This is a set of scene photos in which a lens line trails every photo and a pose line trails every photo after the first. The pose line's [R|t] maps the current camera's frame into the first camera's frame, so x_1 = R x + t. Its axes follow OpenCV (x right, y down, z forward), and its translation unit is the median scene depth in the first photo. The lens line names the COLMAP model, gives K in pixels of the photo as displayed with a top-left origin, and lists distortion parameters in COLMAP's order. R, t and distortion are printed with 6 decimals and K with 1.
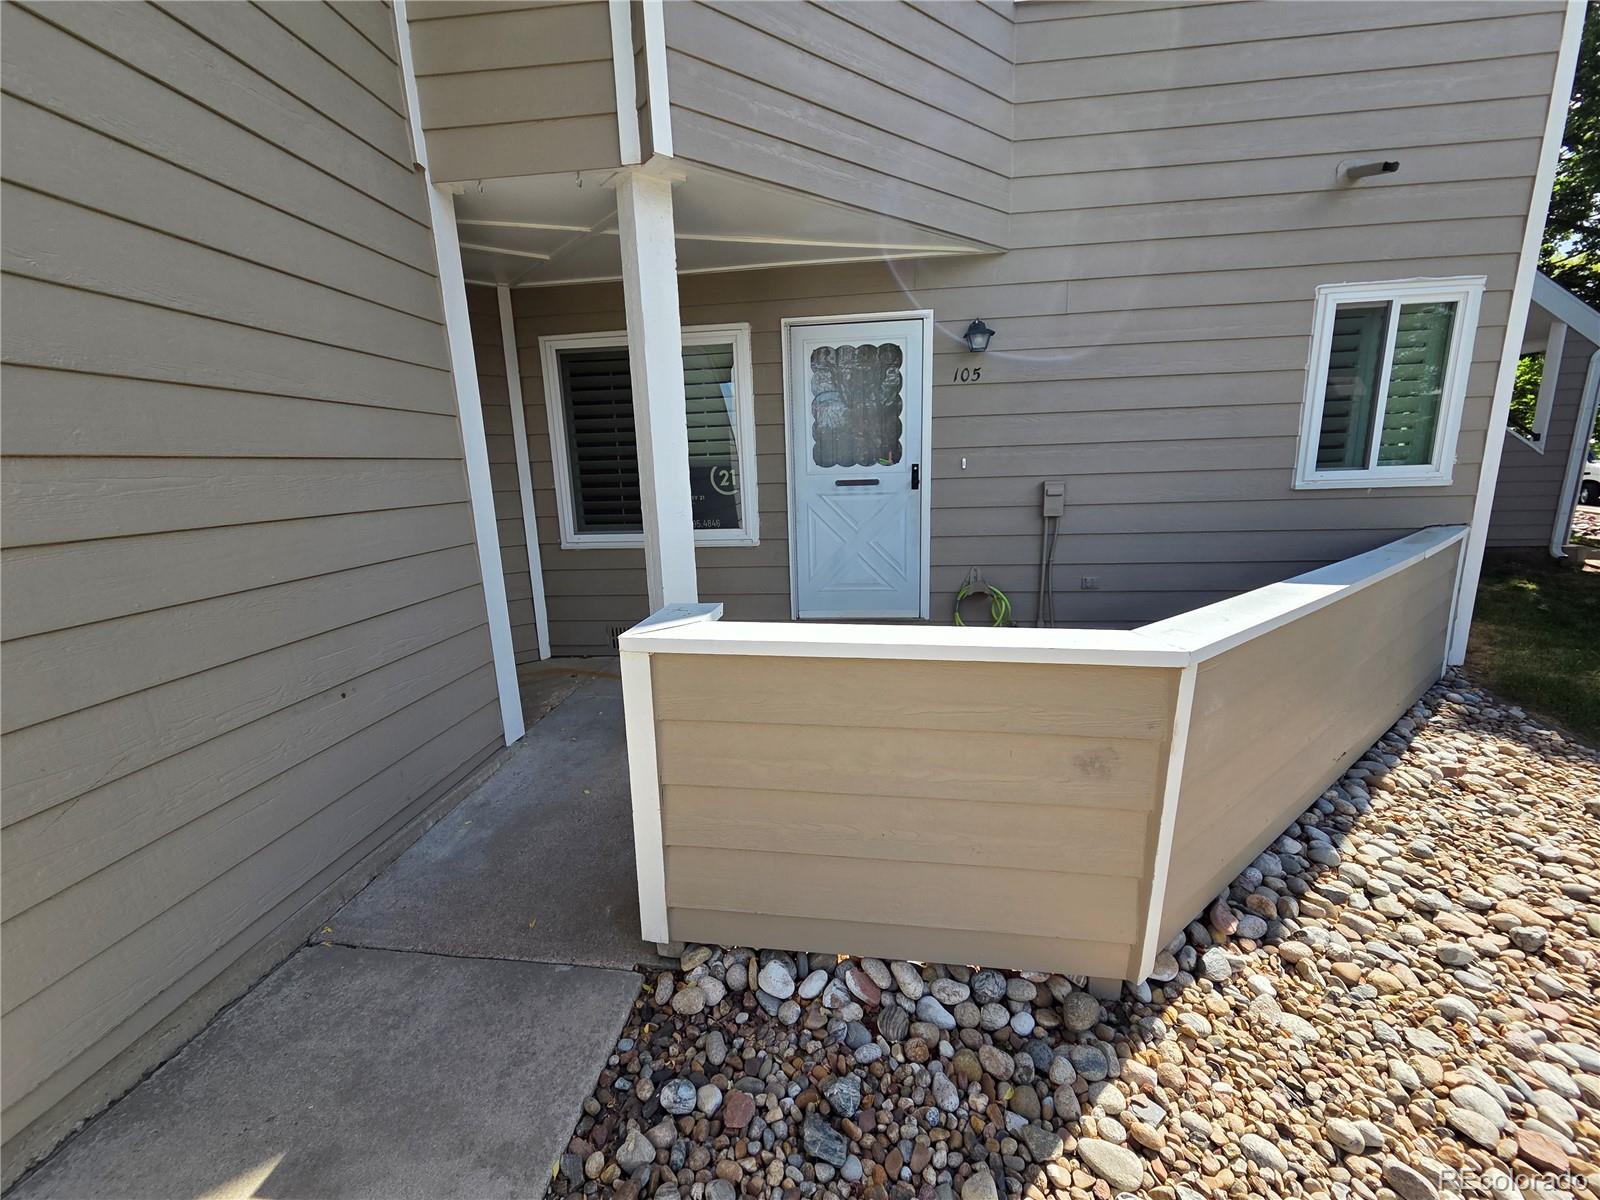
lens RADIAL K [[656.9, 0, 800.7], [0, 656.9, 606.2], [0, 0, 1]] dist [0.003748, 0.000316]
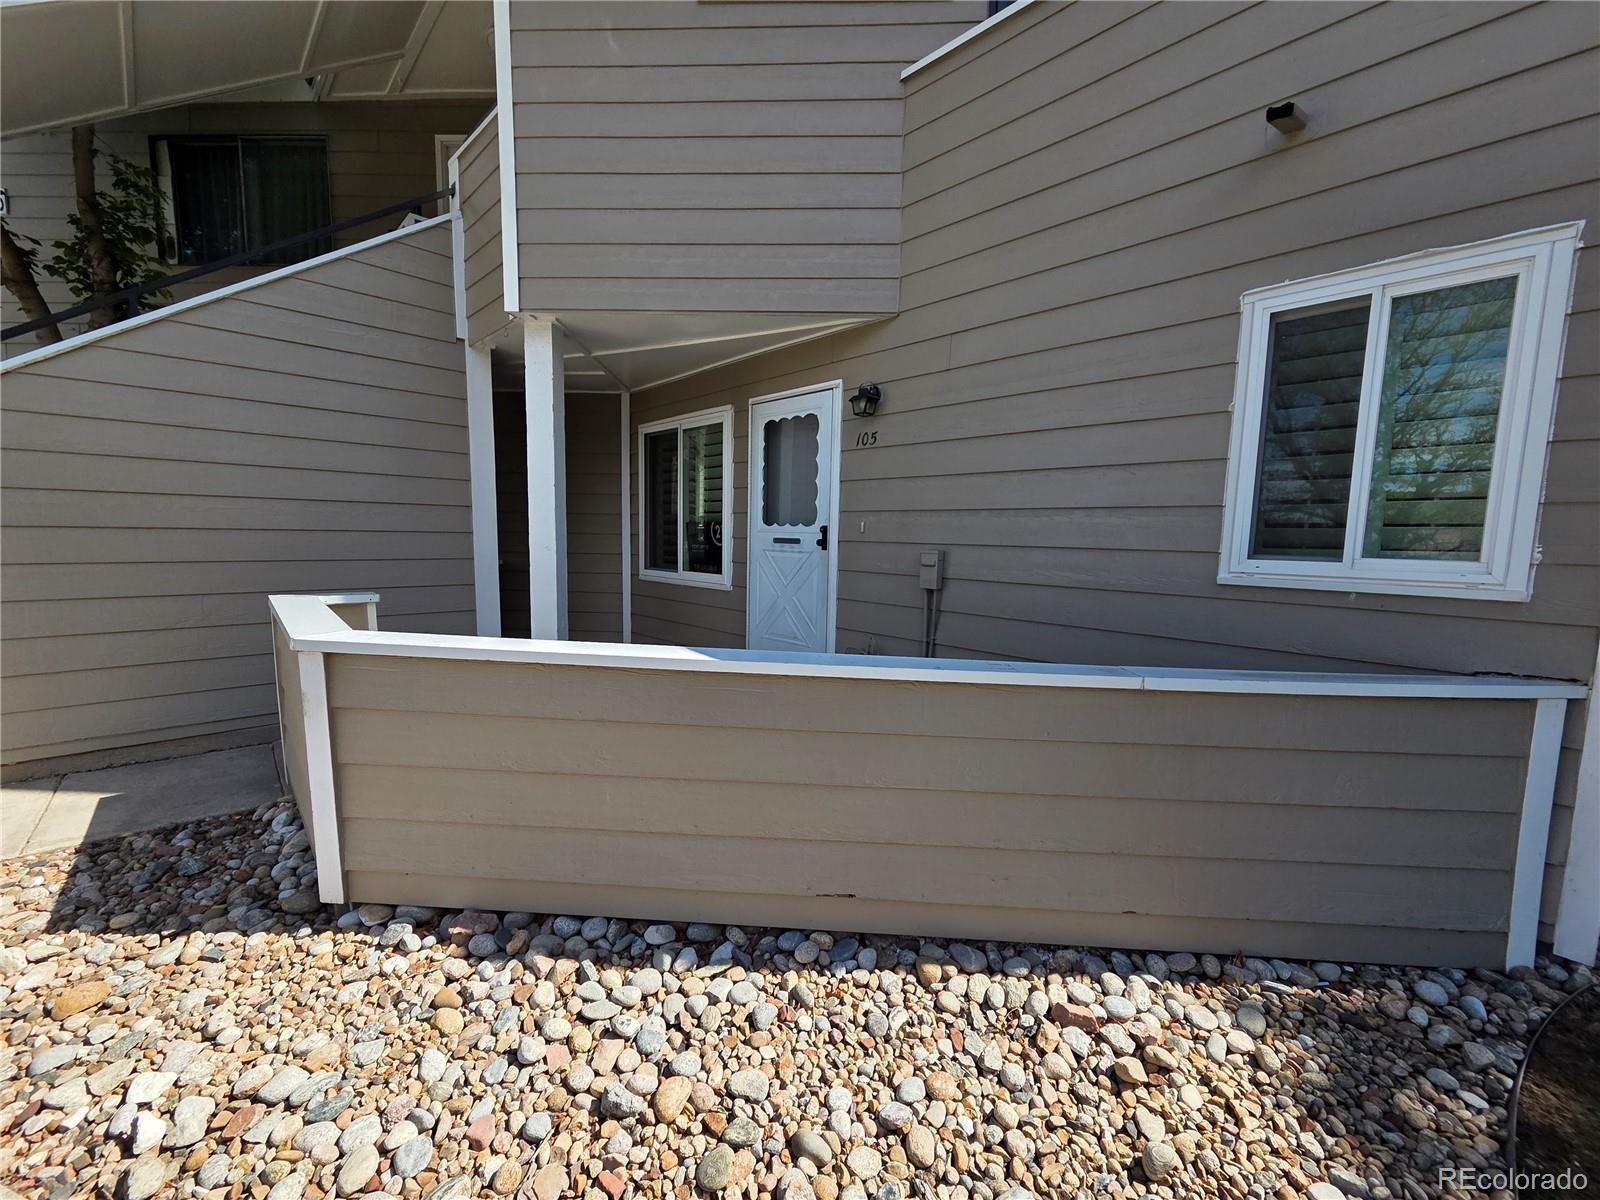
lens RADIAL K [[656.9, 0, 800.7], [0, 656.9, 606.2], [0, 0, 1]] dist [0.003748, 0.000316]
pose [[0.762679, 0.117878, -0.635945, 0.868652], [-0.179189, 0.983273, -0.032640, -0.056472], [0.621460, 0.138848, 0.771044, 0.218638]]
